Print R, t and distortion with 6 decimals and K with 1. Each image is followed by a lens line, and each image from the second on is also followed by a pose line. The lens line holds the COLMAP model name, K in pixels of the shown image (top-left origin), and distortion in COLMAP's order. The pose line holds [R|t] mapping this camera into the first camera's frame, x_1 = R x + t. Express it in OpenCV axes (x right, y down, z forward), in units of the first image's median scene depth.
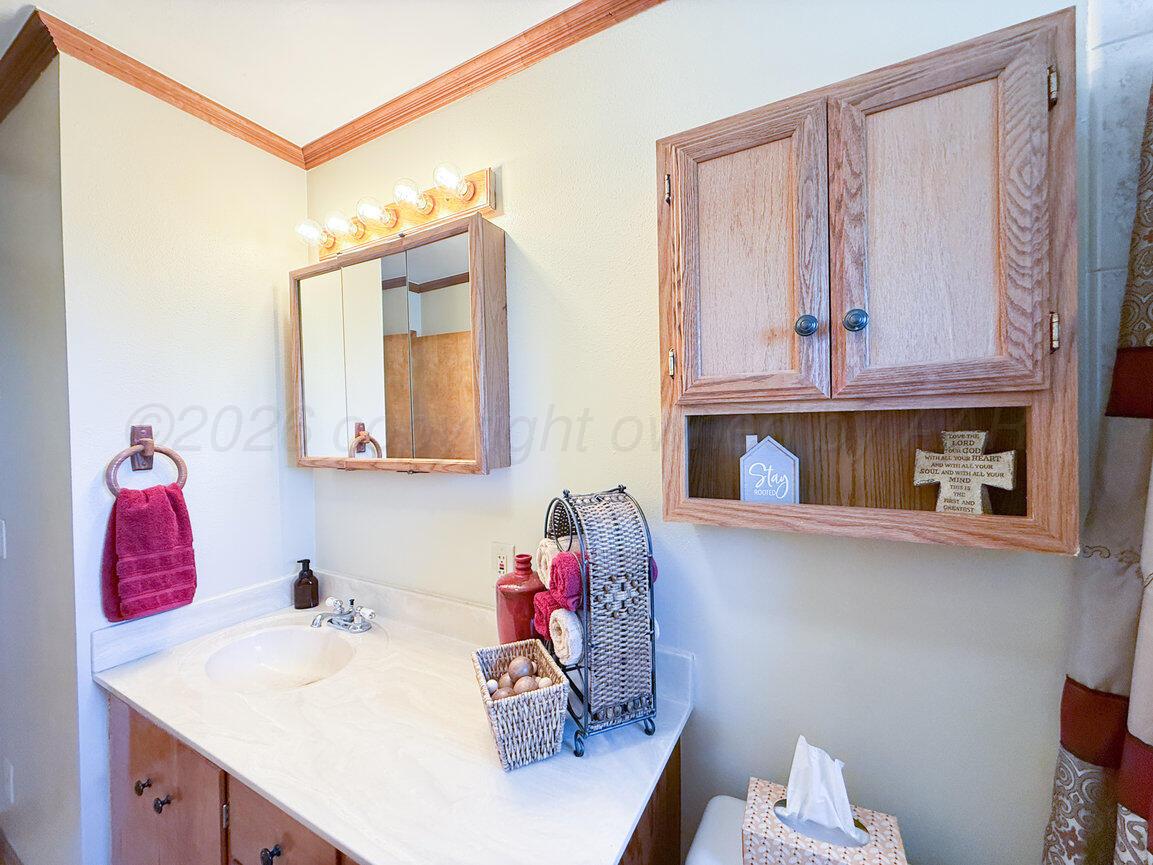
lens RADIAL K [[459.8, 0, 574.8], [0, 459.8, 434.8], [0, 0, 1]] dist [-0.000380, 0.000307]
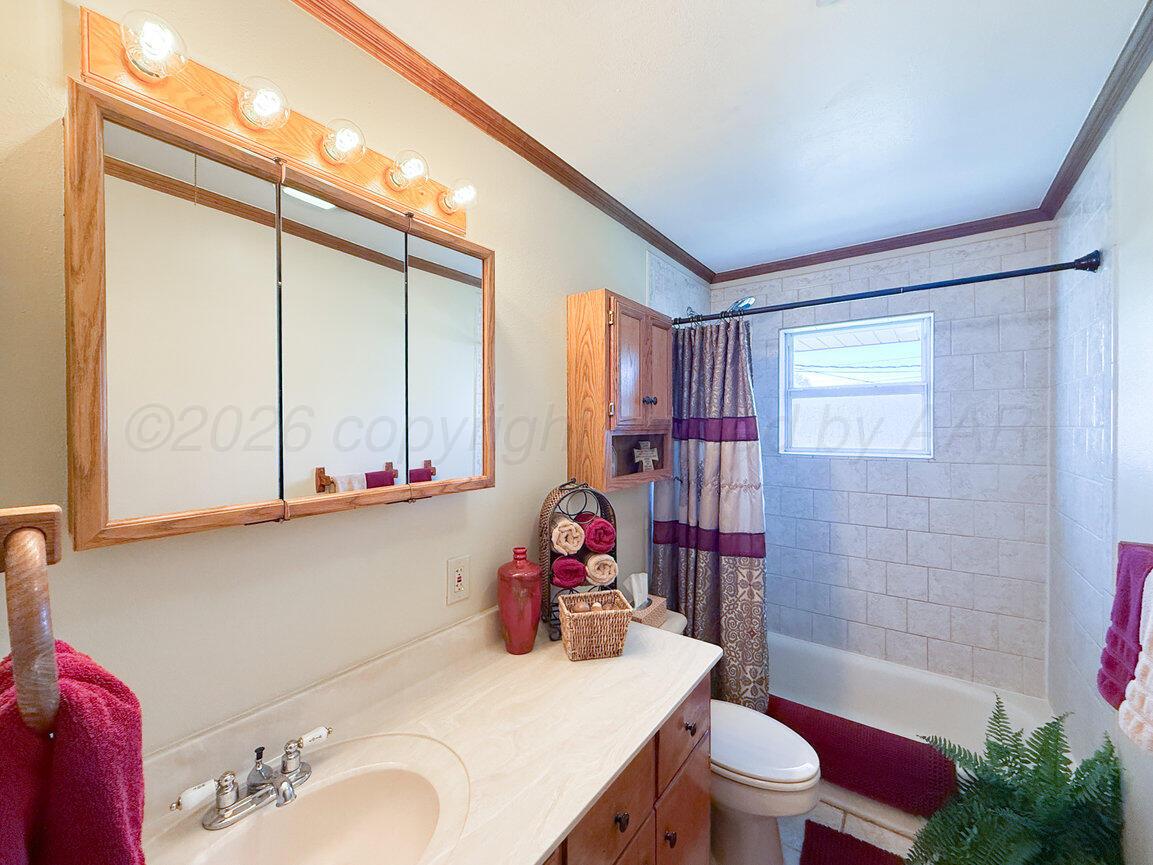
lens RADIAL K [[459.8, 0, 576.8], [0, 459.8, 433.7], [0, 0, 1]] dist [-0.000380, 0.000307]
pose [[0.134098, 0.002180, 0.990966, -1.892094], [0.019525, 0.999798, -0.004842, -0.048209], [-0.990776, 0.019998, 0.134028, 0.980255]]
